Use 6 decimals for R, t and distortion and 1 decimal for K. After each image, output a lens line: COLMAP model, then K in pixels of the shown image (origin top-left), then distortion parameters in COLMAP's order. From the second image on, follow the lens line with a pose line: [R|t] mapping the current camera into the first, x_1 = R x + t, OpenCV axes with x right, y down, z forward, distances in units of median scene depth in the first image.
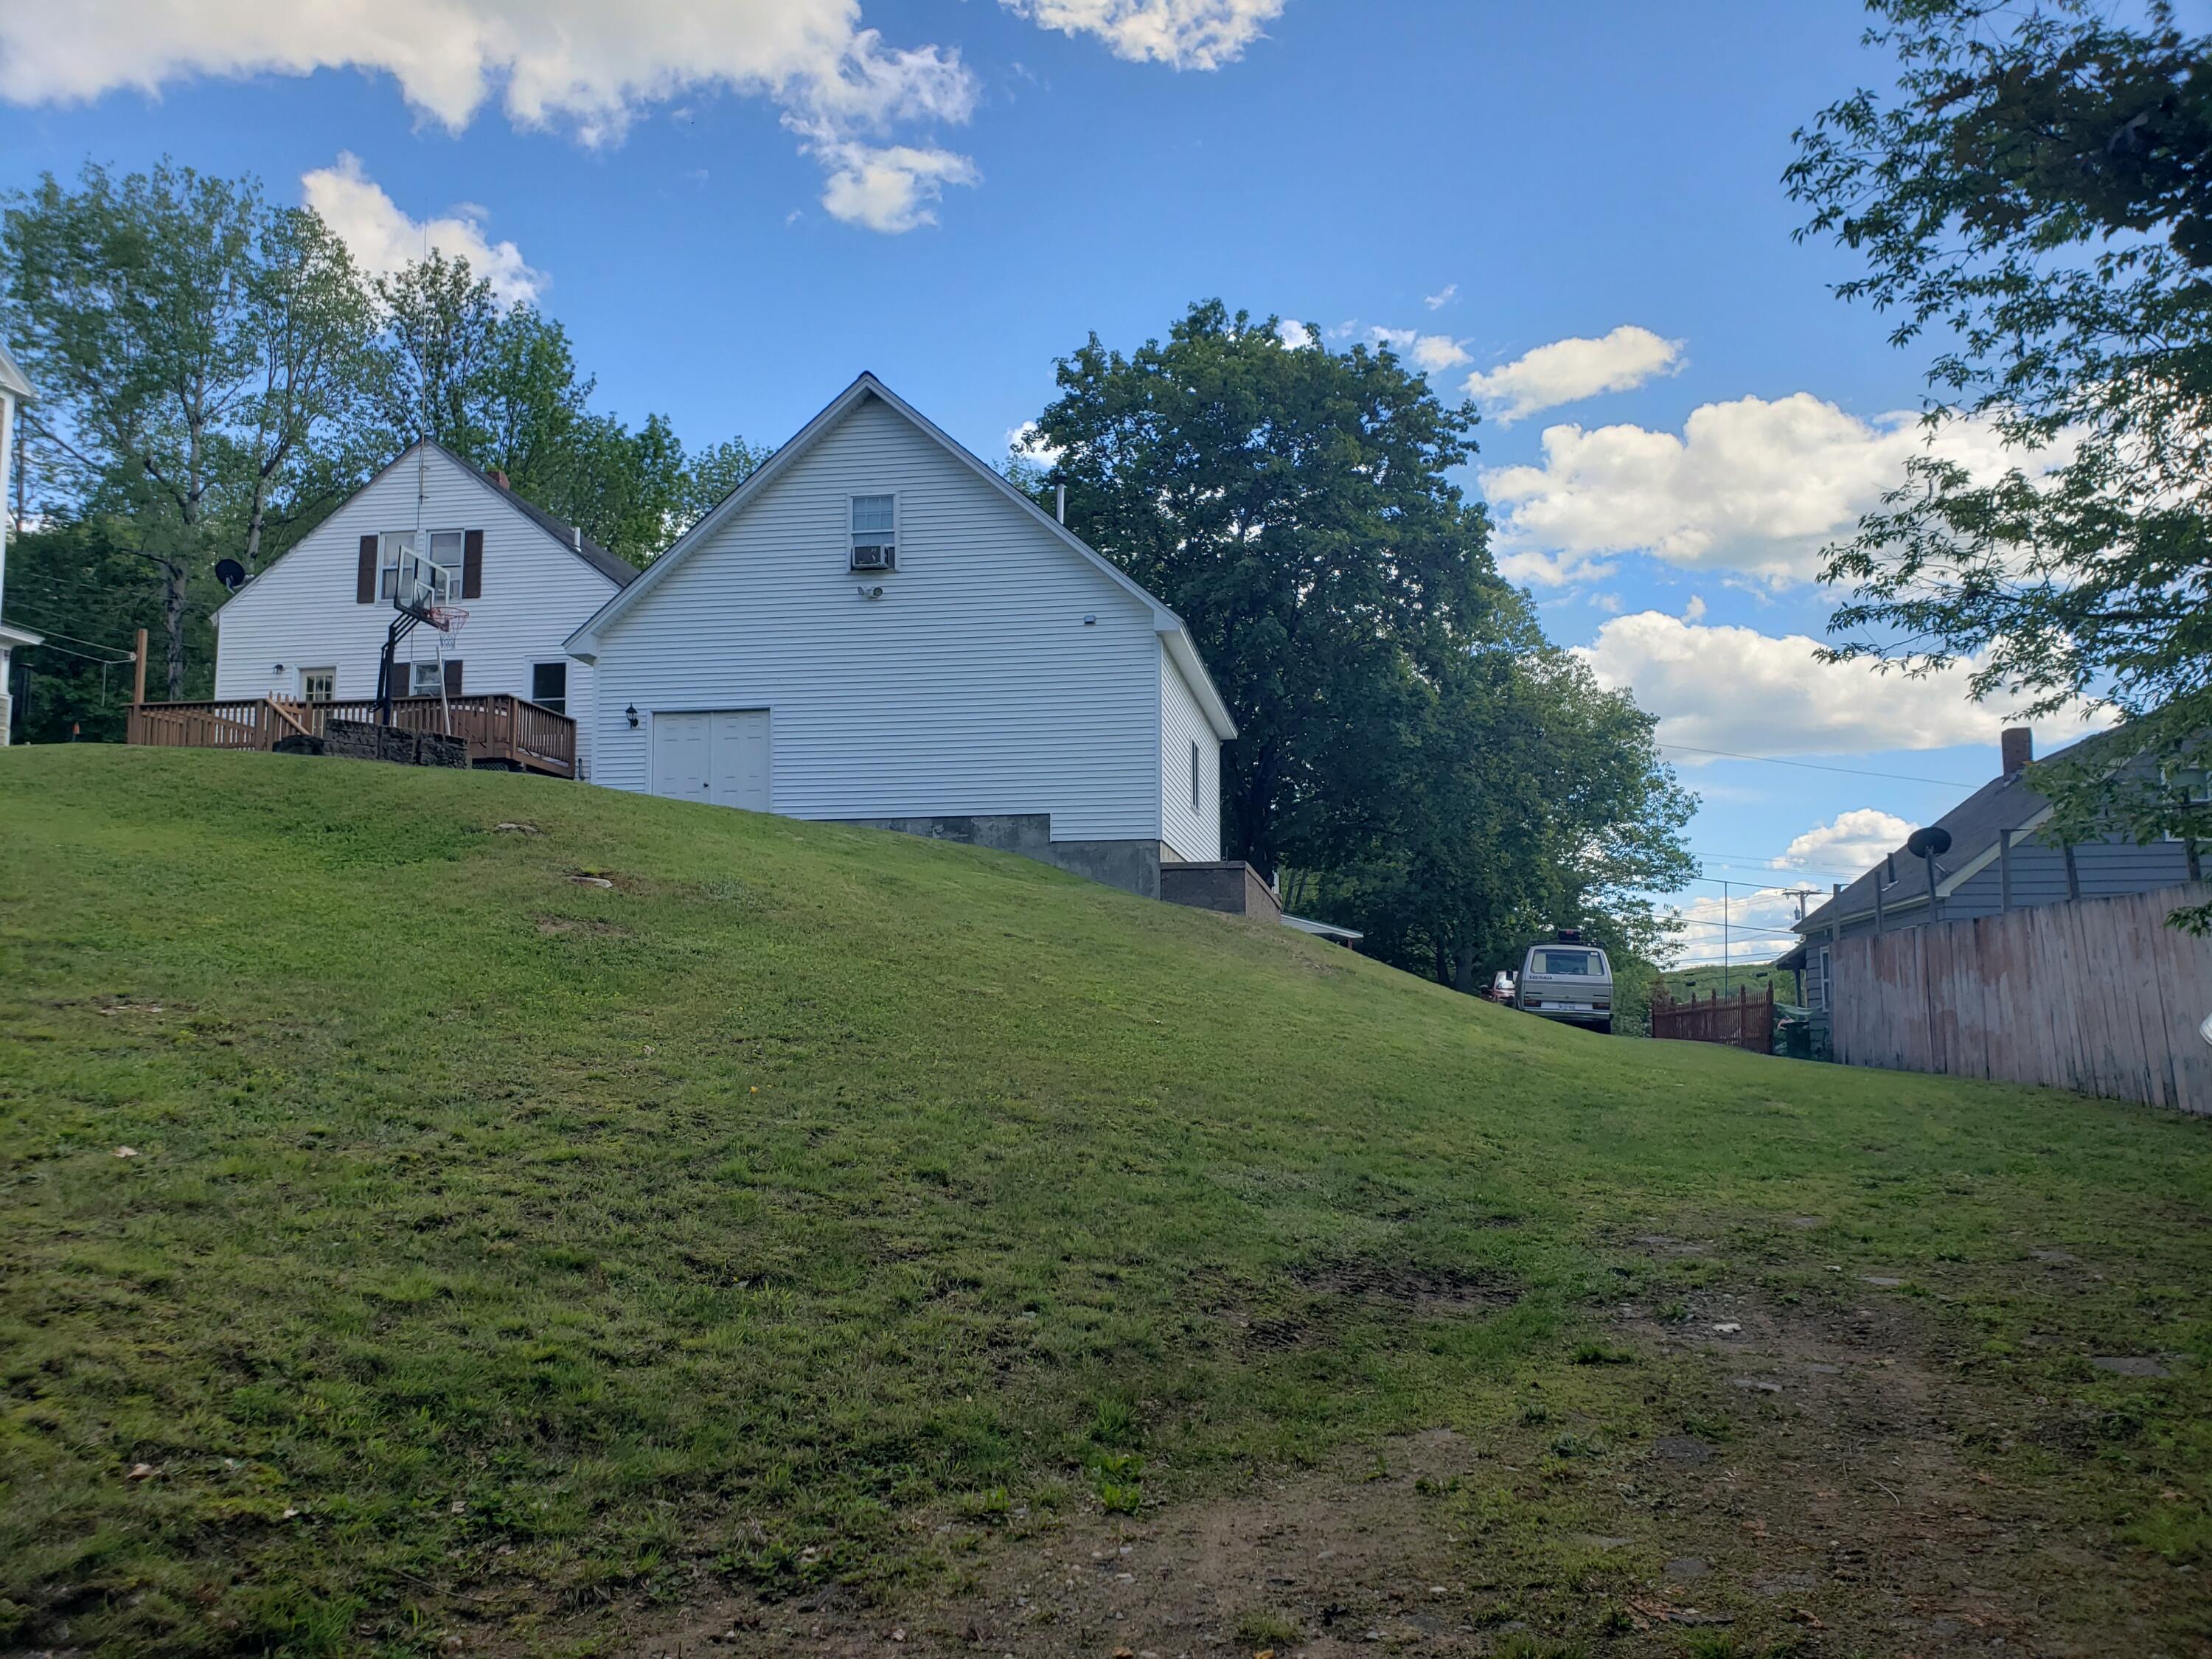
lens RADIAL K [[1742.4, 0, 1100.1], [0, 1742.4, 819.1], [0, 0, 1]] dist [0.055012, -0.040182]
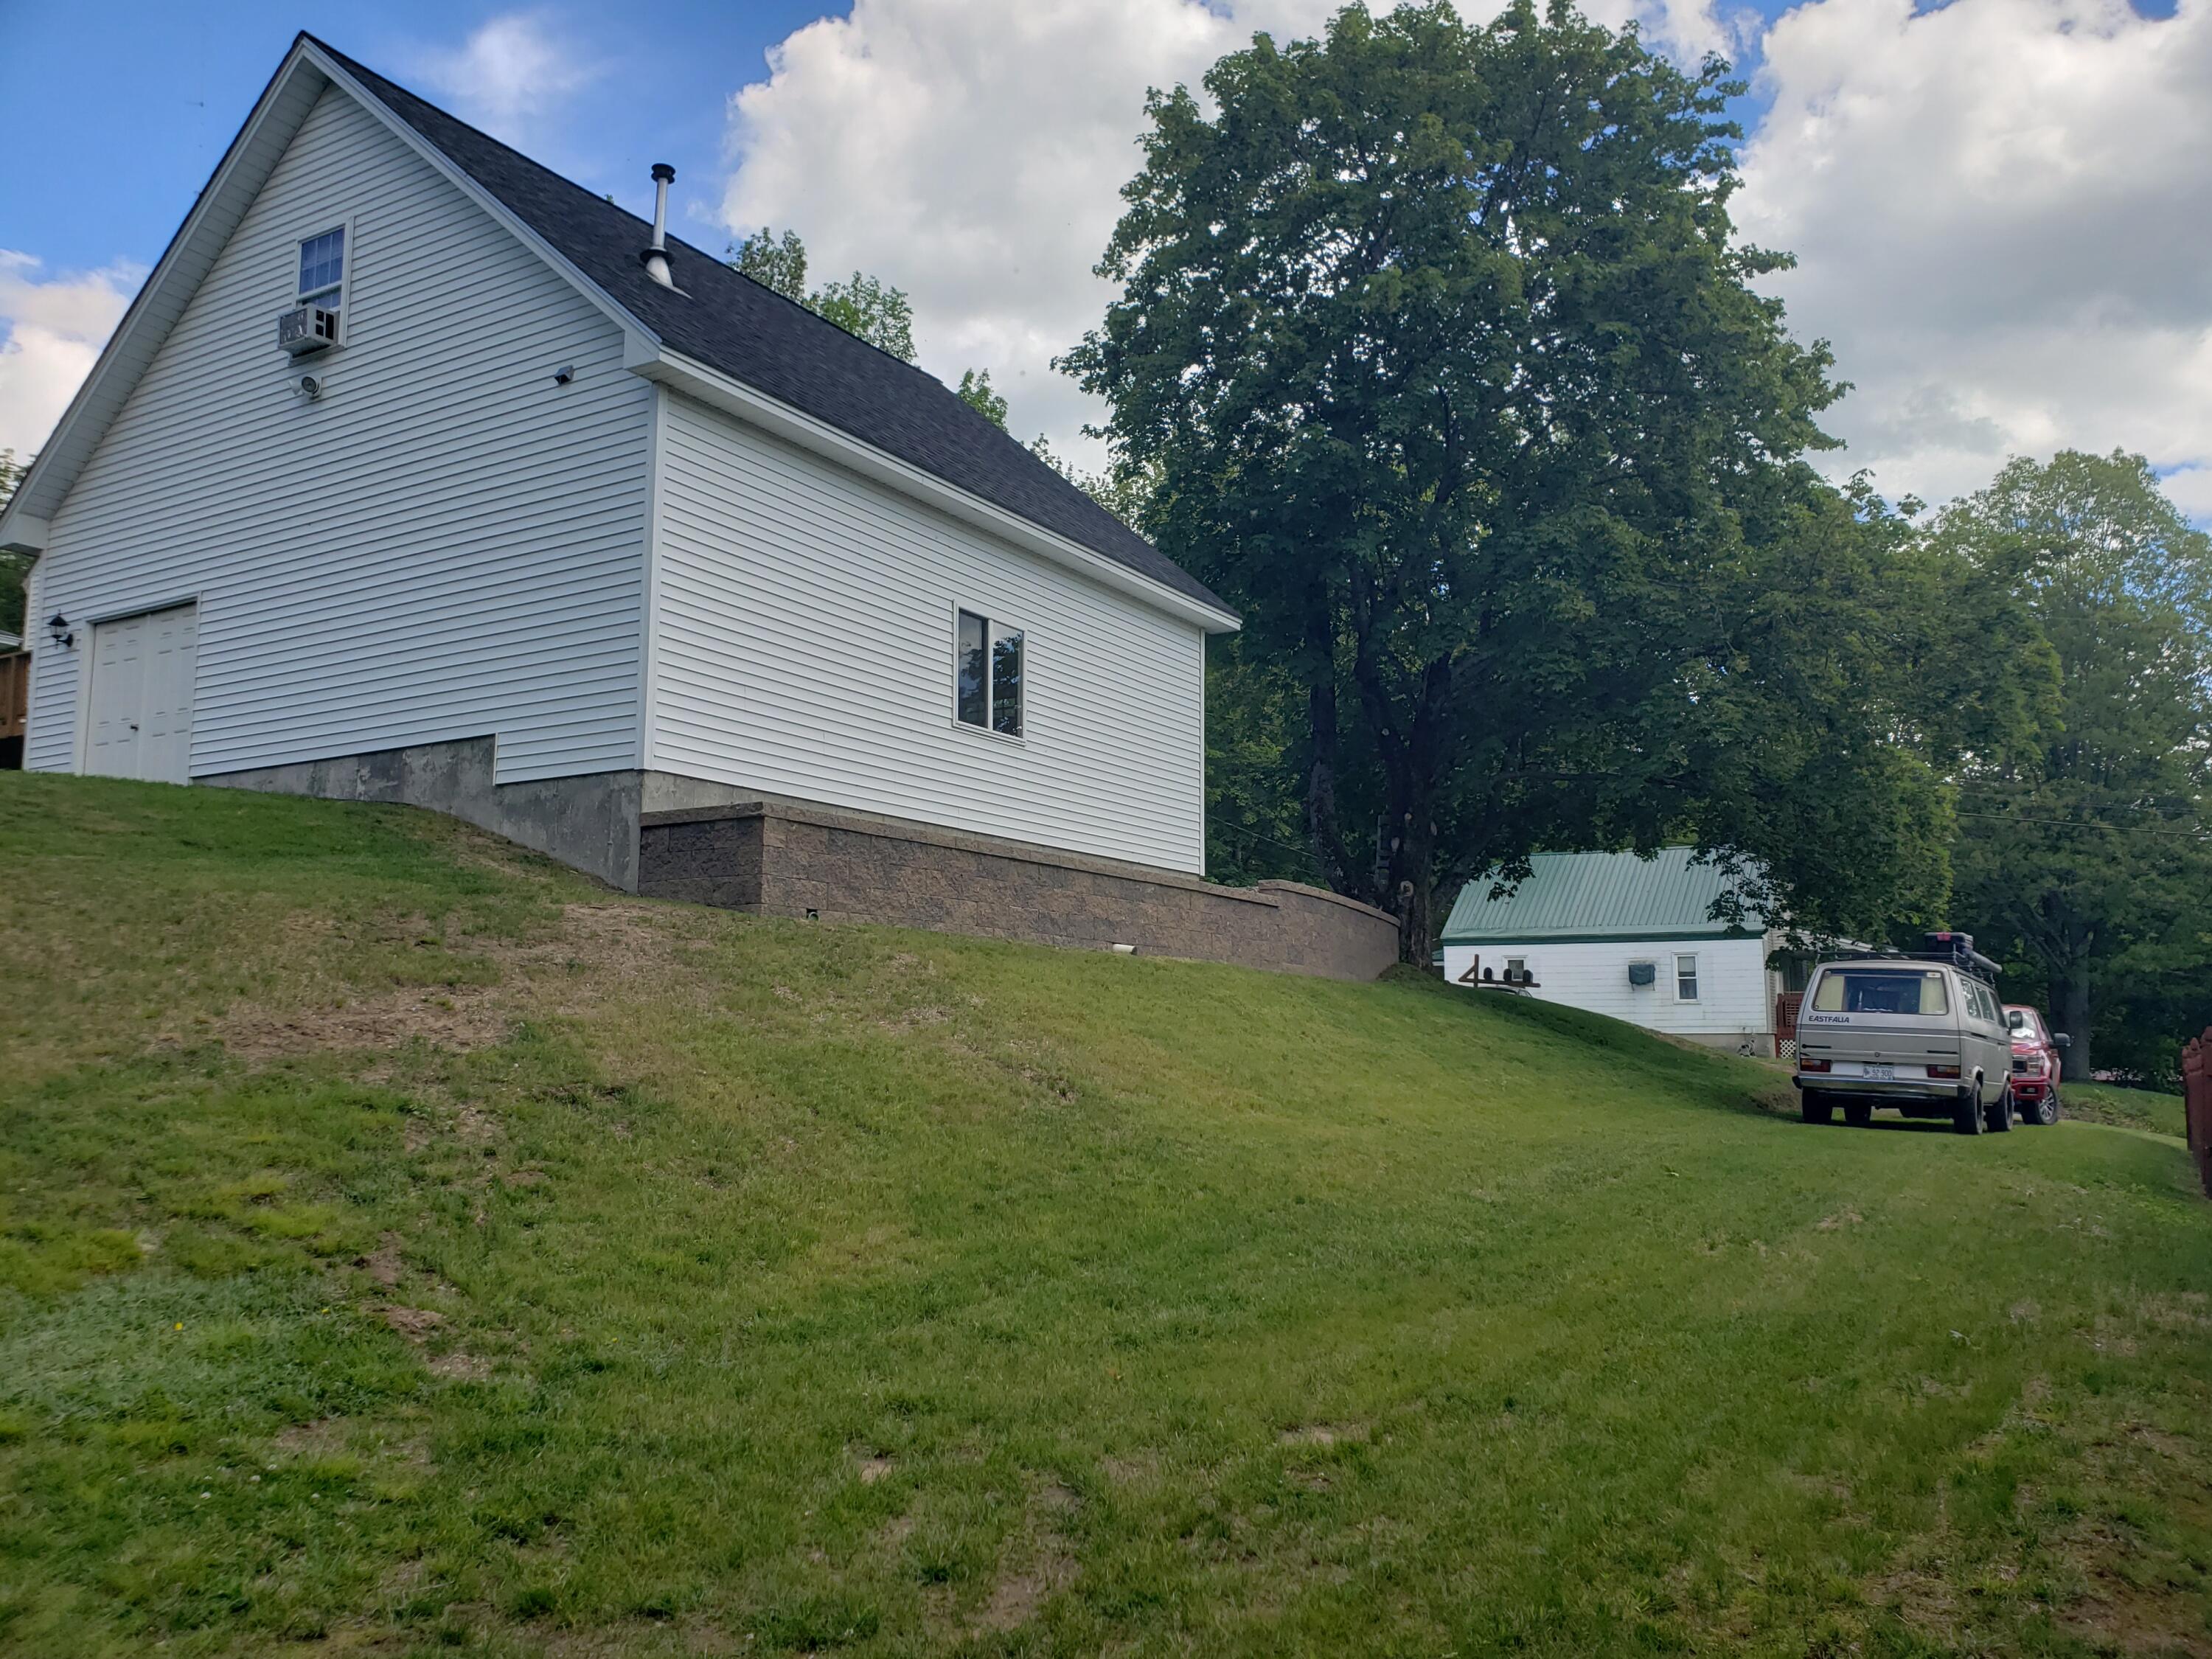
lens RADIAL K [[1742.4, 0, 1111.0], [0, 1742.4, 835.1], [0, 0, 1]] dist [0.055012, -0.040182]
pose [[0.925534, -0.038256, -0.376727, 0.253686], [0.036677, 0.999263, -0.011367, 0.029425], [0.376884, -0.003297, 0.926254, 0.388378]]
